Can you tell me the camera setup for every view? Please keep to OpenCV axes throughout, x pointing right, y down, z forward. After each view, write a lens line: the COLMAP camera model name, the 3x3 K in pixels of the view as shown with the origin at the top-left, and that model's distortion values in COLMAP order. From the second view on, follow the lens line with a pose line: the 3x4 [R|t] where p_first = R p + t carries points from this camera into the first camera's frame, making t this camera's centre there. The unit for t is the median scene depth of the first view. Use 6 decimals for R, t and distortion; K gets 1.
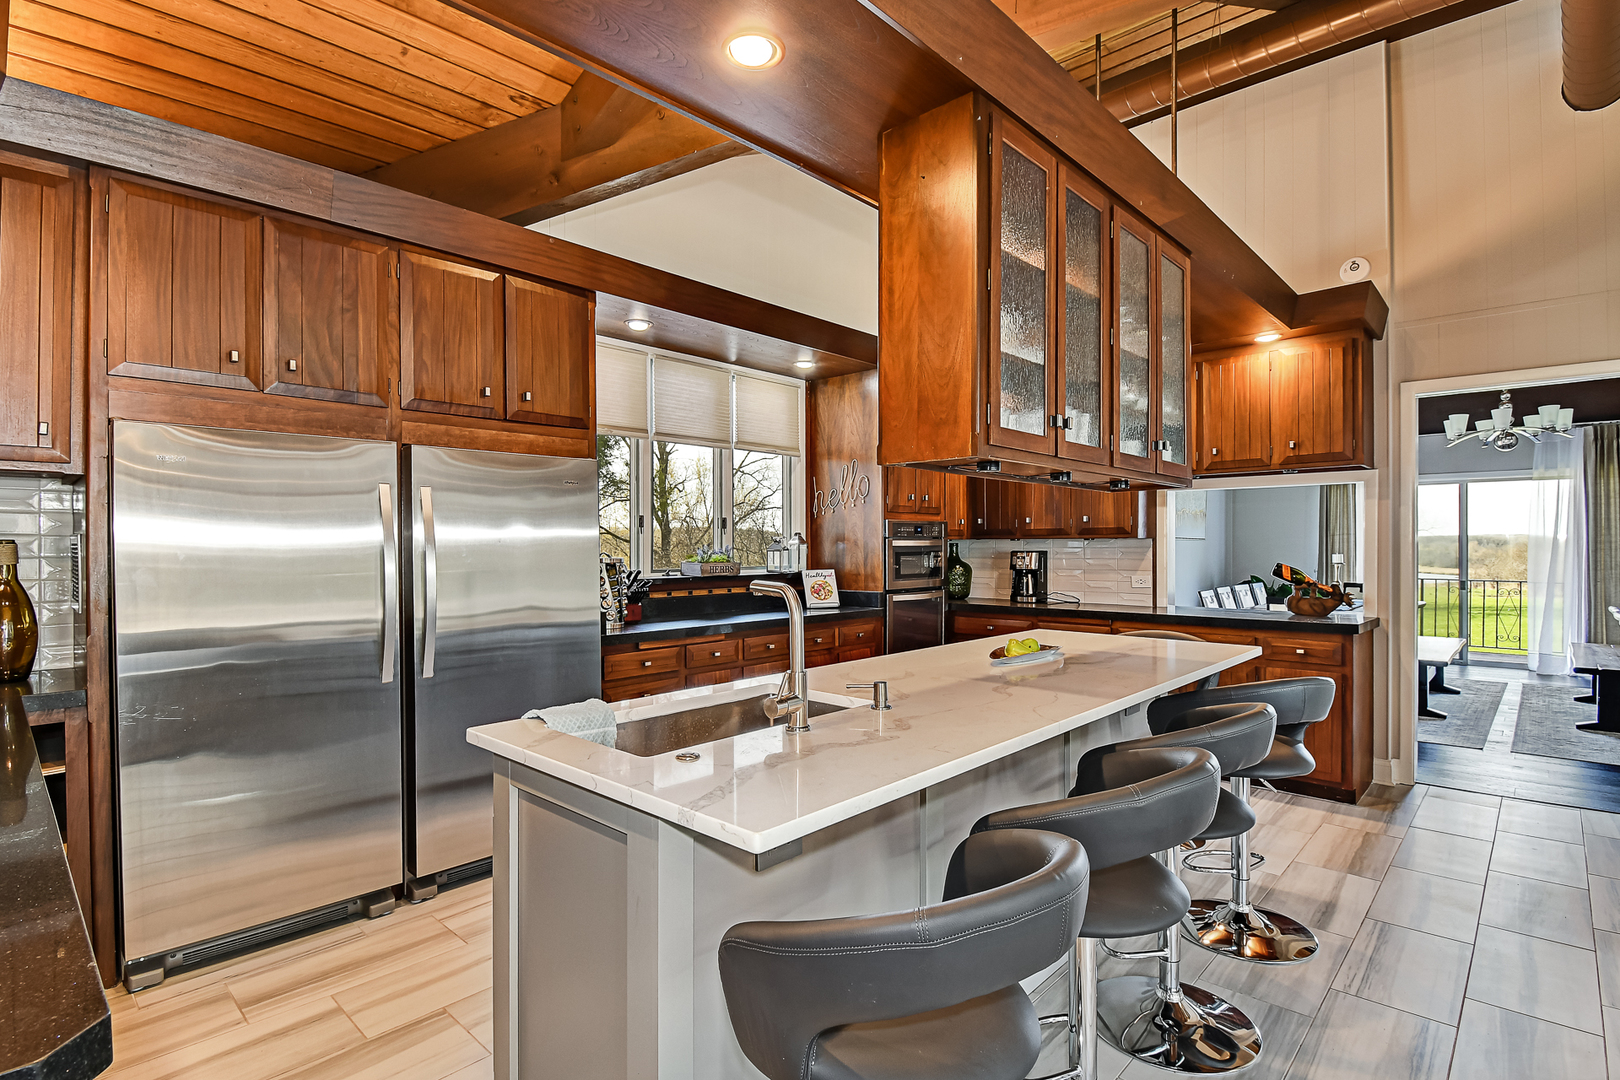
lens RADIAL K [[807.1, 0, 810.0], [0, 807.1, 540.0], [0, 0, 1]] dist [-0.000902, -0.000645]
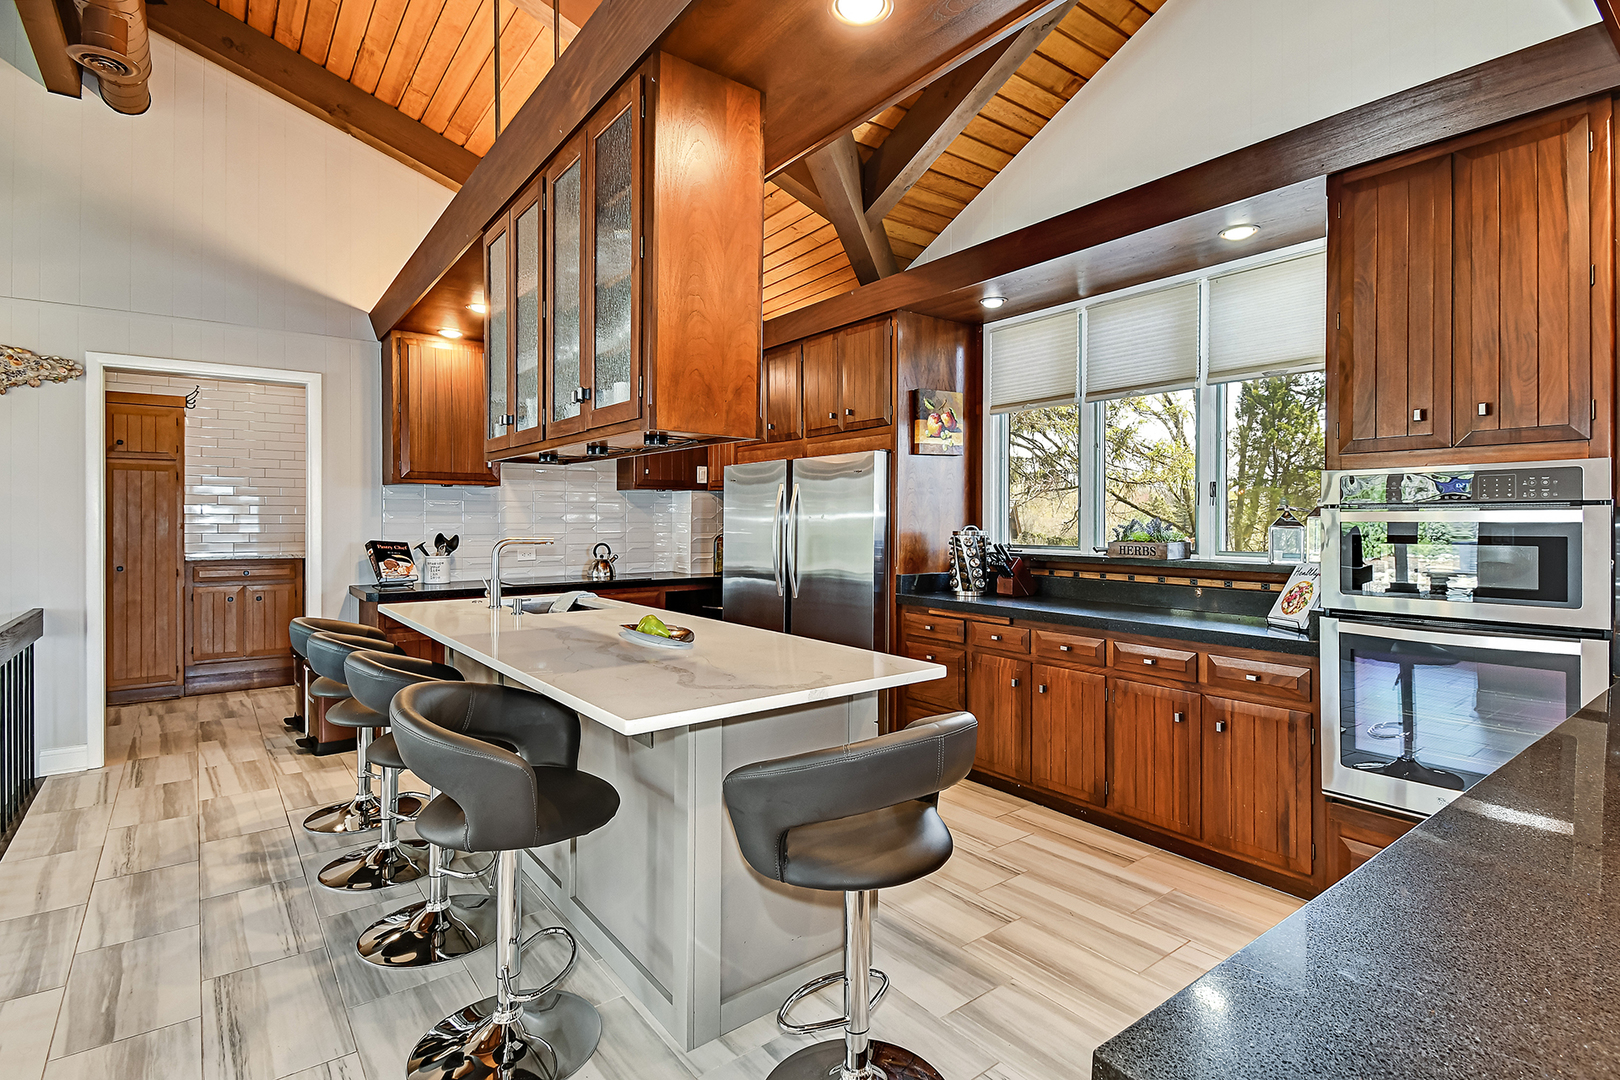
lens RADIAL K [[787.9, 0, 808.6], [0, 787.9, 524.9], [0, 0, 1]] dist [0.000902, -0.000055]
pose [[-0.164903, 0.009726, -0.986262, 0.732399], [0.002524, 0.999952, 0.009439, 0.003306], [0.986307, -0.000933, -0.164920, 0.854905]]
